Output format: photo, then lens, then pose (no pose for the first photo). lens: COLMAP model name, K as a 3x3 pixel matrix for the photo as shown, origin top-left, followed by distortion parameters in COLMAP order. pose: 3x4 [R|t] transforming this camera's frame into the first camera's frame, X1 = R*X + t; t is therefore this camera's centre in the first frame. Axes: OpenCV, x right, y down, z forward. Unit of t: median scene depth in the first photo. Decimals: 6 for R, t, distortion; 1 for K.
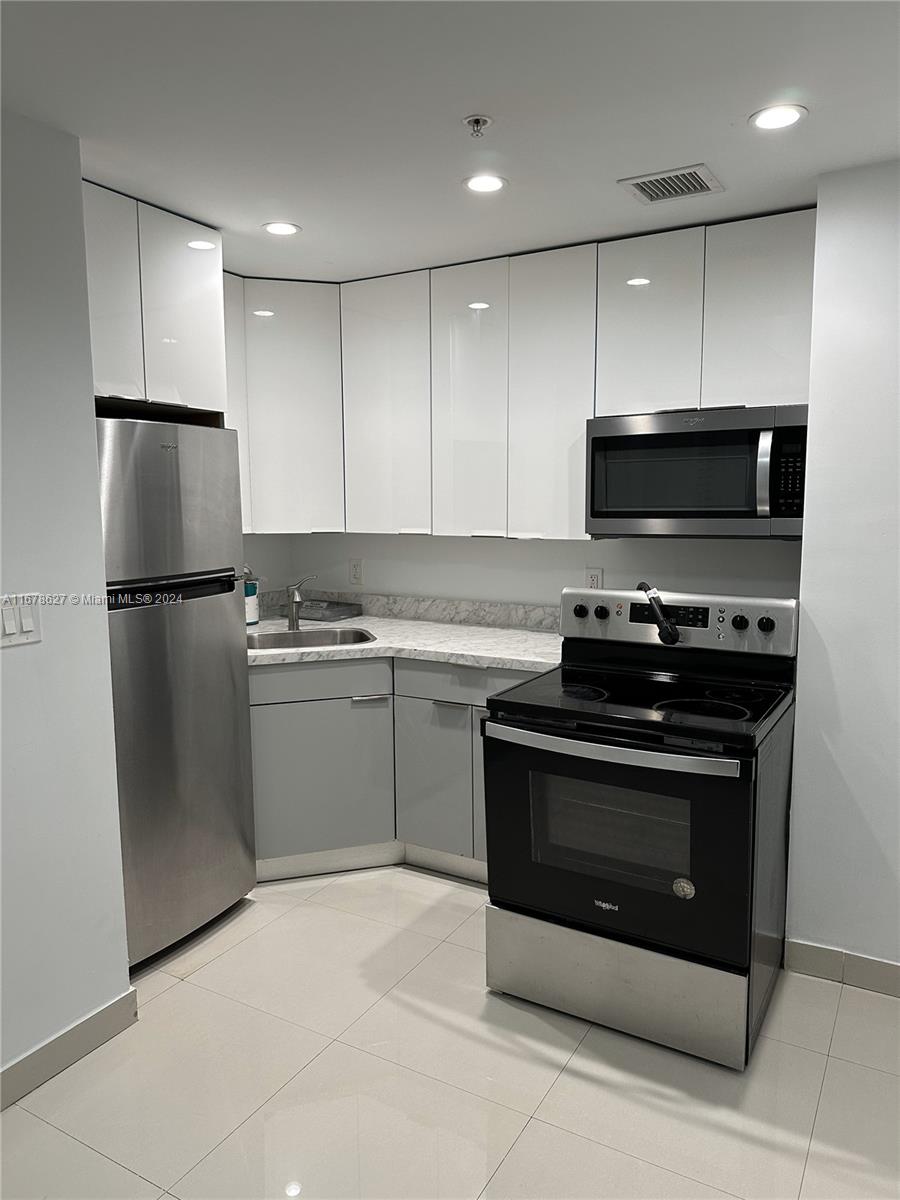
lens RADIAL K [[845.5, 0, 448.3], [0, 845.5, 591.0], [0, 0, 1]] dist [0.006377, 0.000220]
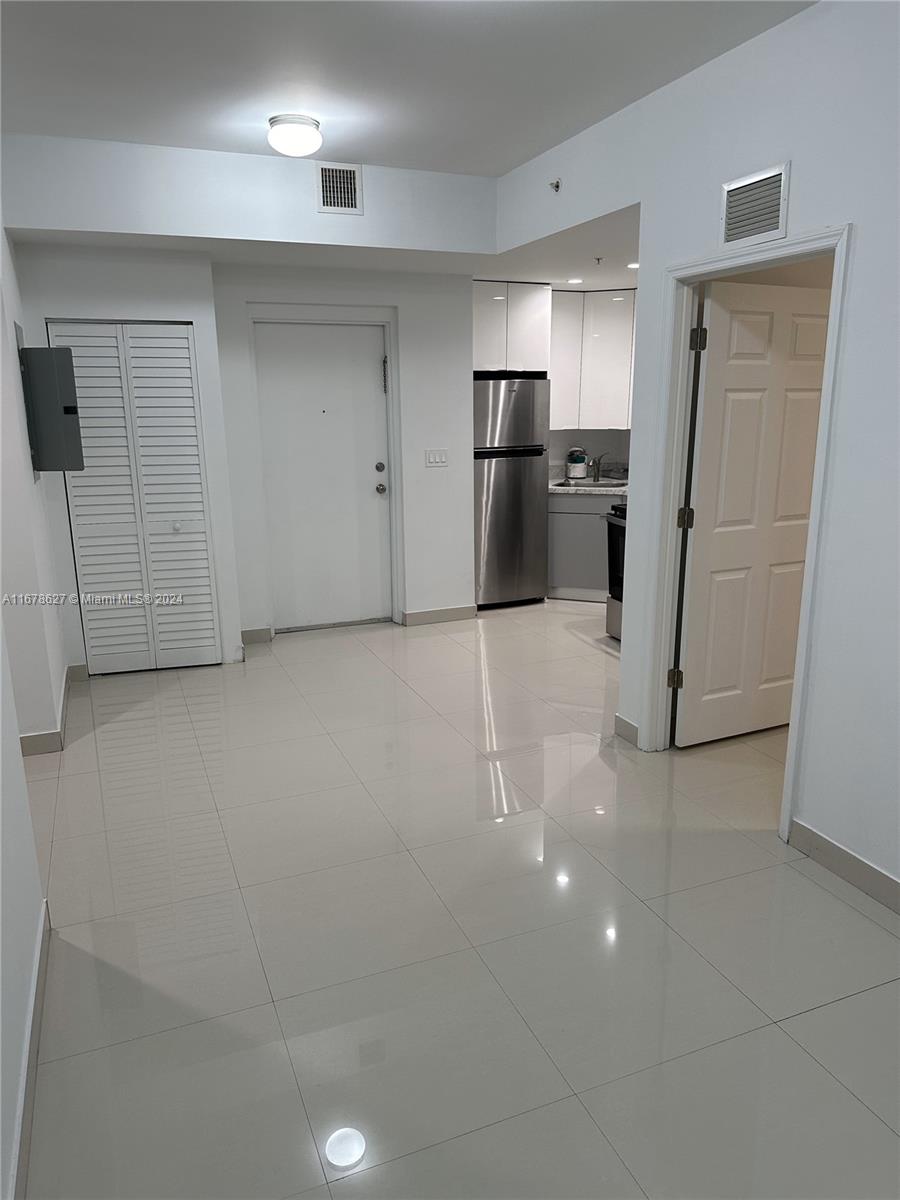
lens RADIAL K [[845.5, 0, 452.3], [0, 845.5, 603.5], [0, 0, 1]] dist [0.006377, 0.000220]
pose [[0.800321, 0.144150, -0.581986, 0.872207], [-0.067336, 0.986137, 0.151656, 0.058846], [0.595779, -0.082184, 0.798932, -0.901909]]
